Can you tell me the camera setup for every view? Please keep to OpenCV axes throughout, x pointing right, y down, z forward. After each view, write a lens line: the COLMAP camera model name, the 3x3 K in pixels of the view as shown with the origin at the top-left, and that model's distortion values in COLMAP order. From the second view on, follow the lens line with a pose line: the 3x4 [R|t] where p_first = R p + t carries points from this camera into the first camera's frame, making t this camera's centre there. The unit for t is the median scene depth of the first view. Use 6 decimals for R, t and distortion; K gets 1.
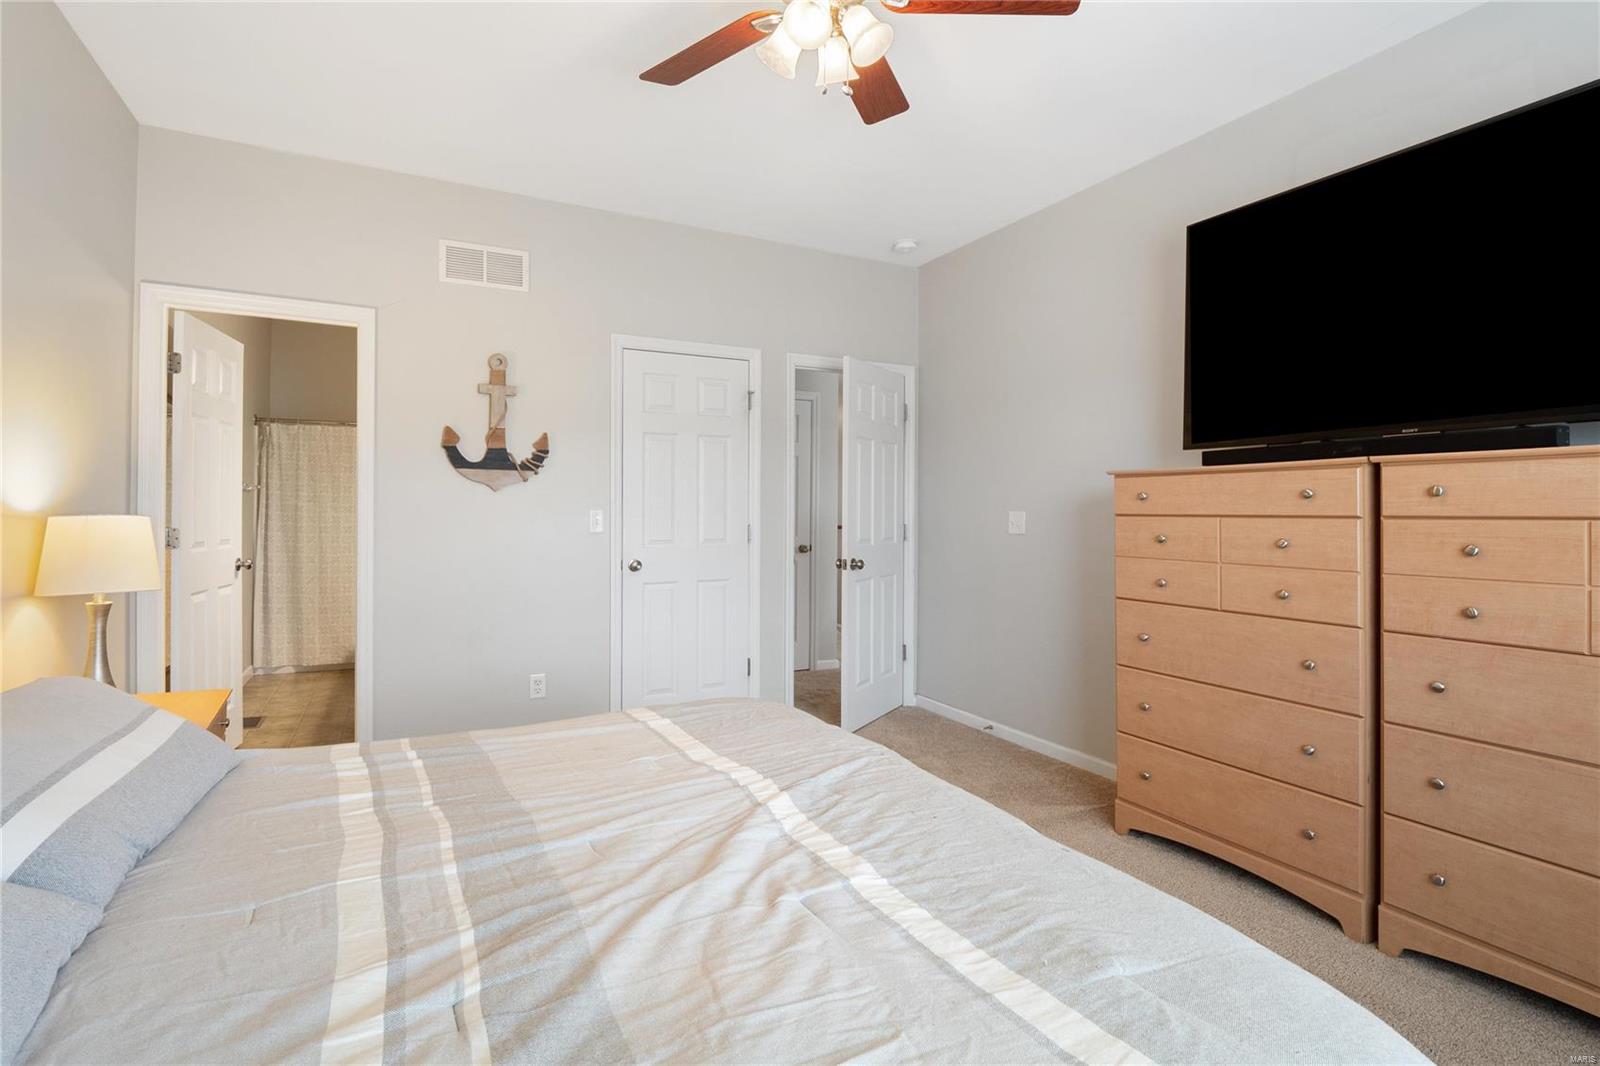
lens RADIAL K [[761.9, 0, 791.0], [0, 761.9, 520.7], [0, 0, 1]] dist [-0.013264, -0.001008]
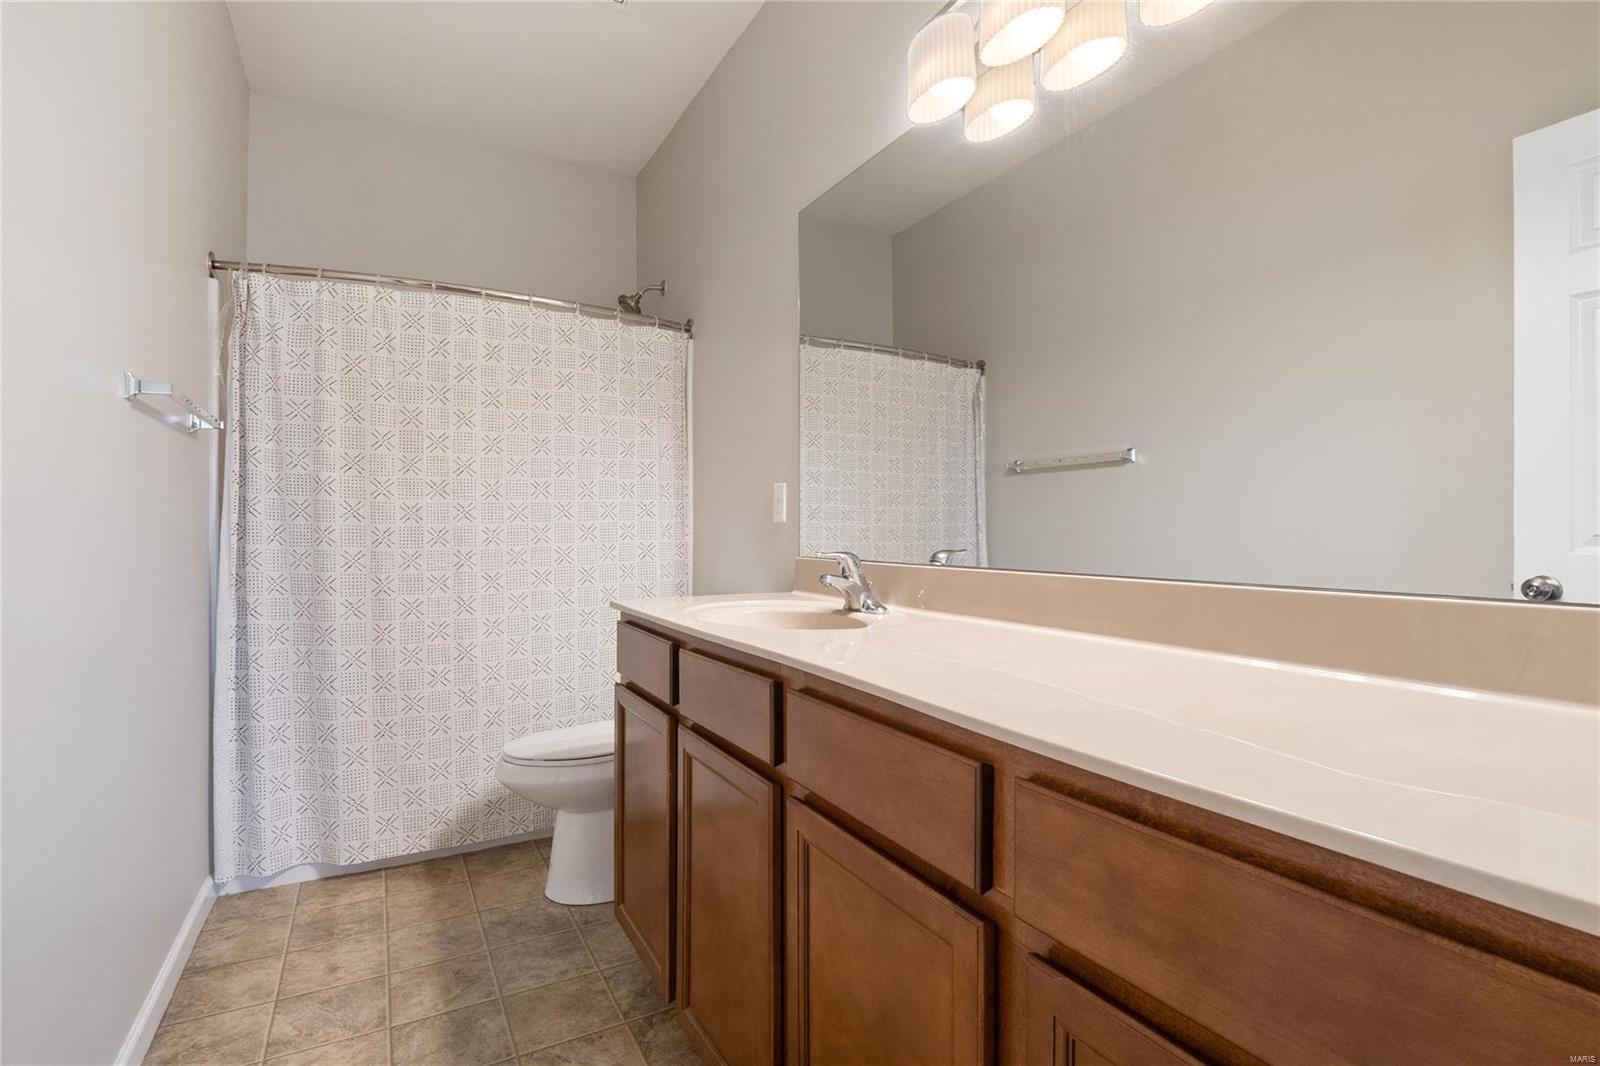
lens RADIAL K [[761.9, 0, 803.7], [0, 761.9, 539.7], [0, 0, 1]] dist [-0.013264, -0.001008]
pose [[0.999227, -0.003492, 0.039148, -0.406607], [0.002892, 0.999877, 0.015384, 0.007758], [-0.039197, -0.015259, 0.999115, 0.580793]]
